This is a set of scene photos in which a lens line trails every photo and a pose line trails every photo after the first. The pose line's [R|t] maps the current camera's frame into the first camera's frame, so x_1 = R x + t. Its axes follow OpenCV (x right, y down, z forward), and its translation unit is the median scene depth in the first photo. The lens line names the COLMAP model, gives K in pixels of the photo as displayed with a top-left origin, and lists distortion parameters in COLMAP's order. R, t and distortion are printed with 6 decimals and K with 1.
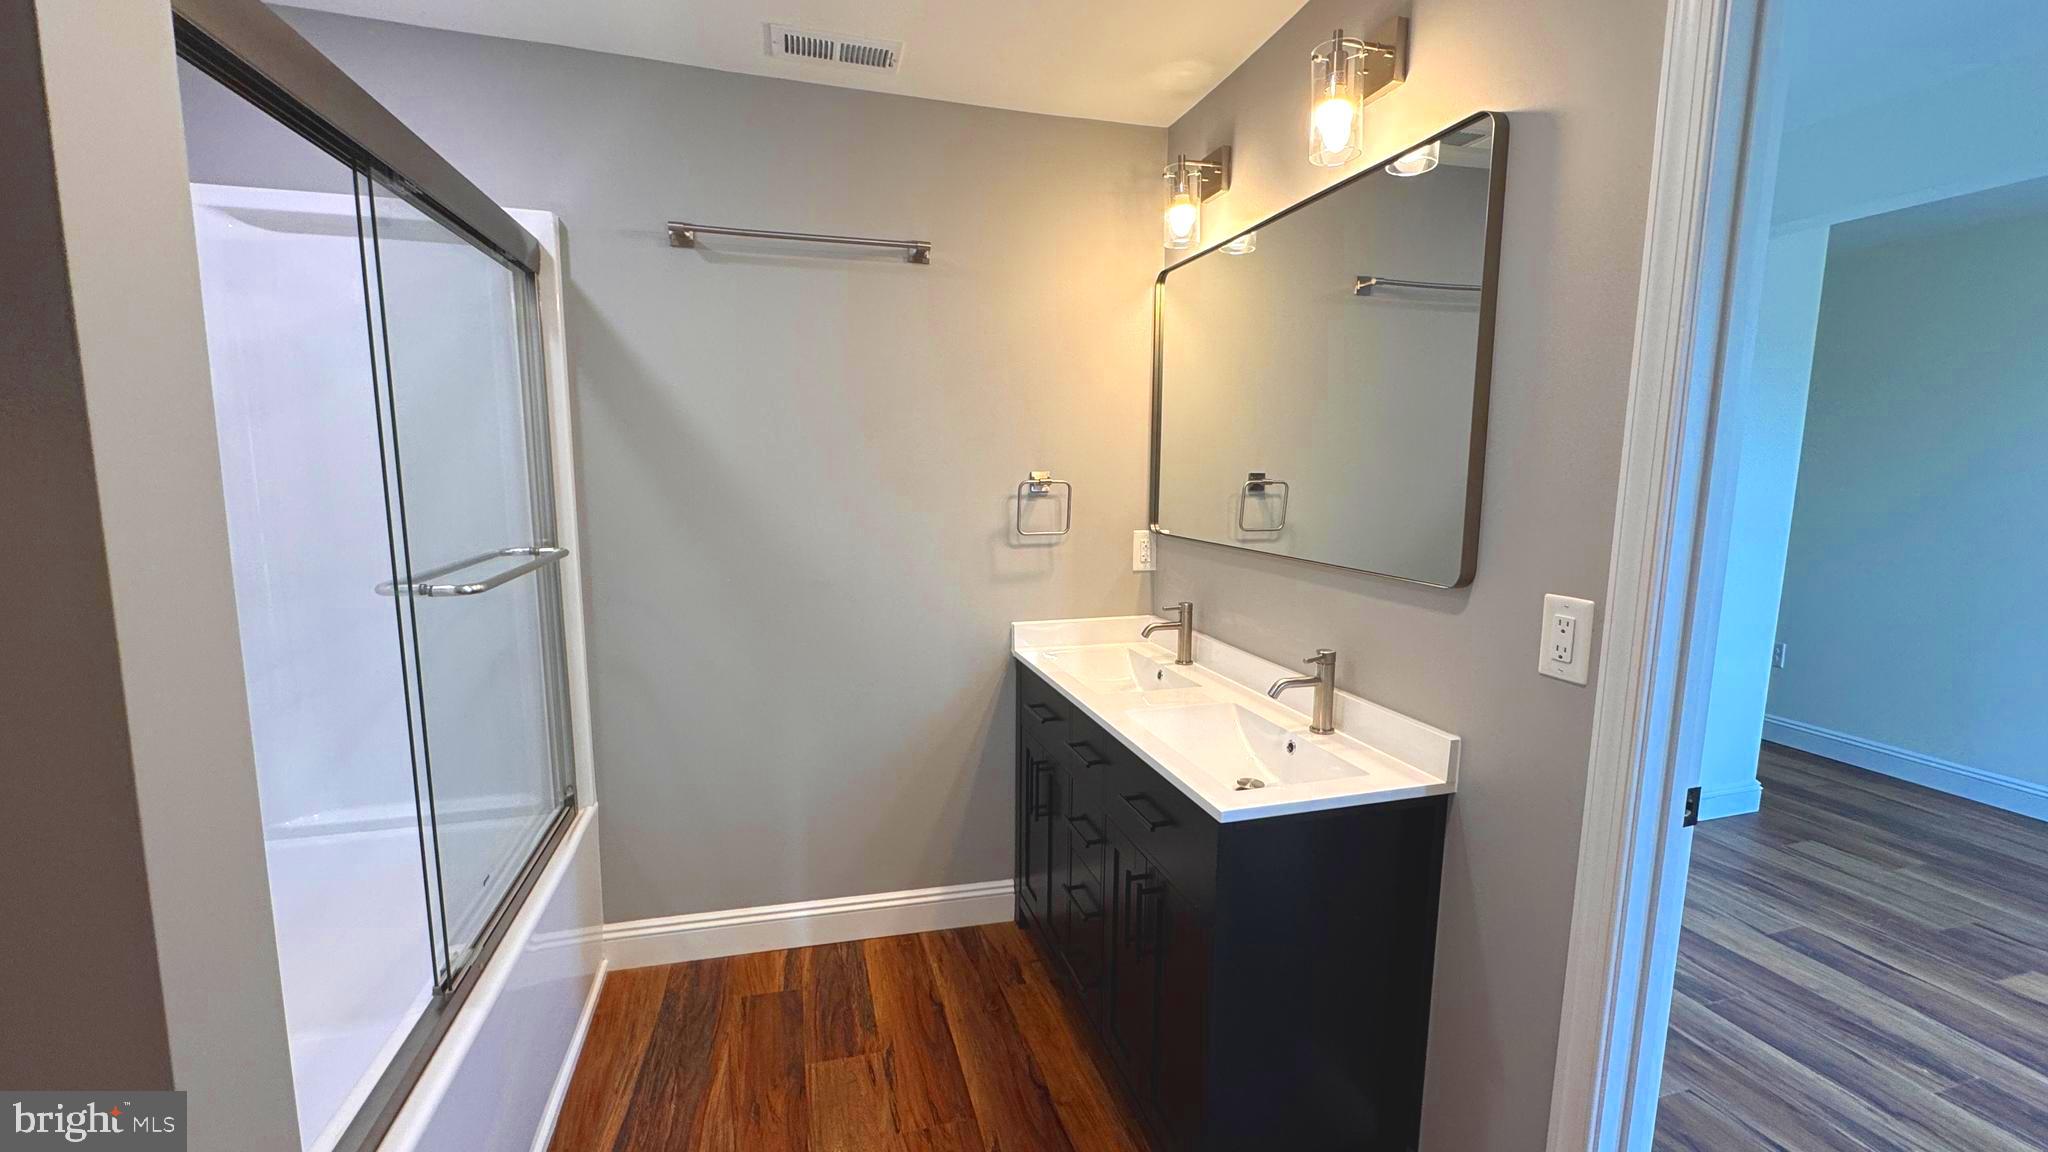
lens RADIAL K [[828.9, 0, 1024.1], [0, 828.9, 582.1], [0, 0, 1]] dist [0.000459, 0.000070]
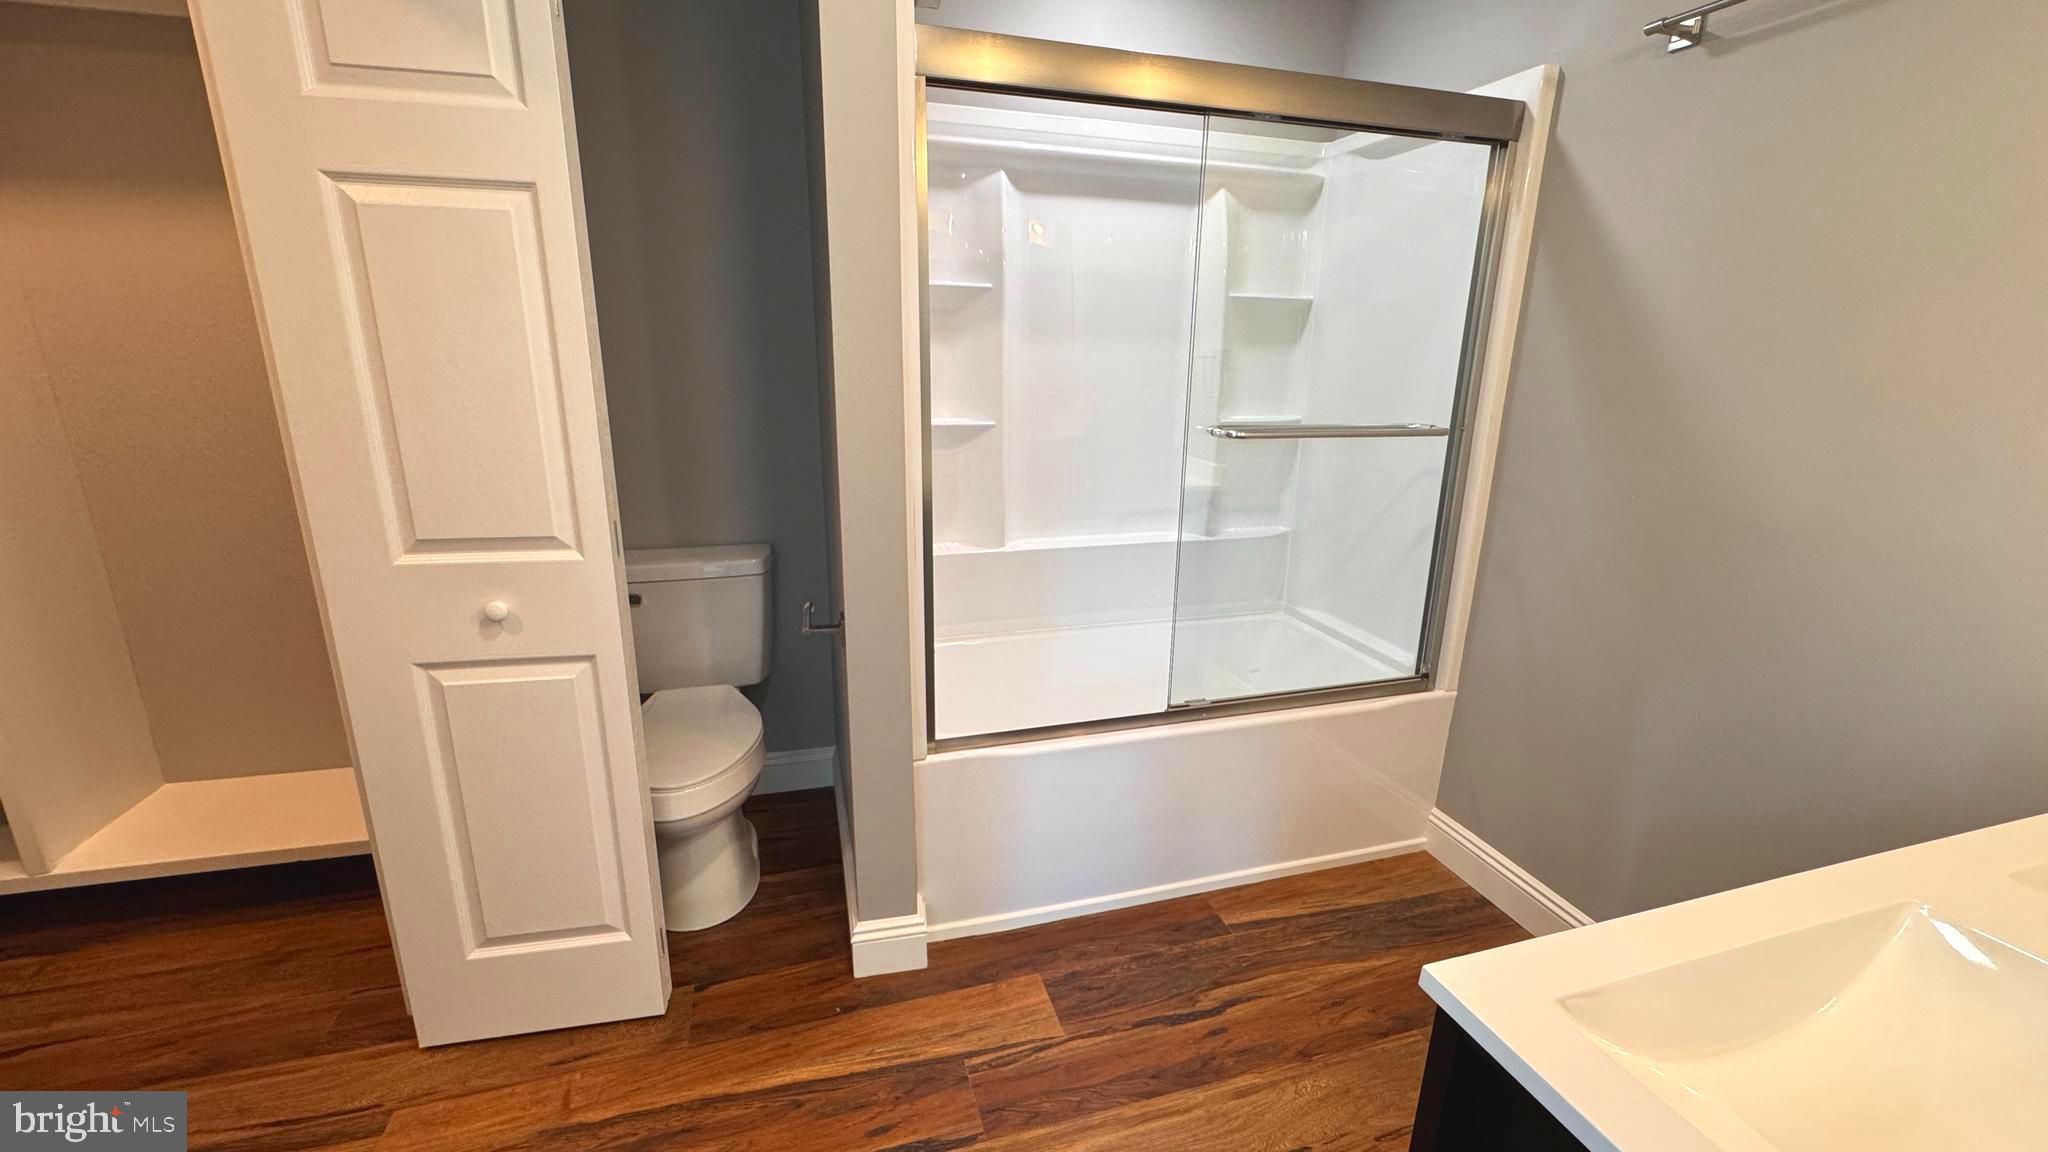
lens RADIAL K [[828.9, 0, 1024.1], [0, 828.9, 582.1], [0, 0, 1]] dist [0.000459, 0.000070]
pose [[0.010898, 0.258702, -0.965896, 0.466573], [-0.164124, 0.953316, 0.253481, -0.033499], [0.986380, 0.155764, 0.052848, 0.460000]]
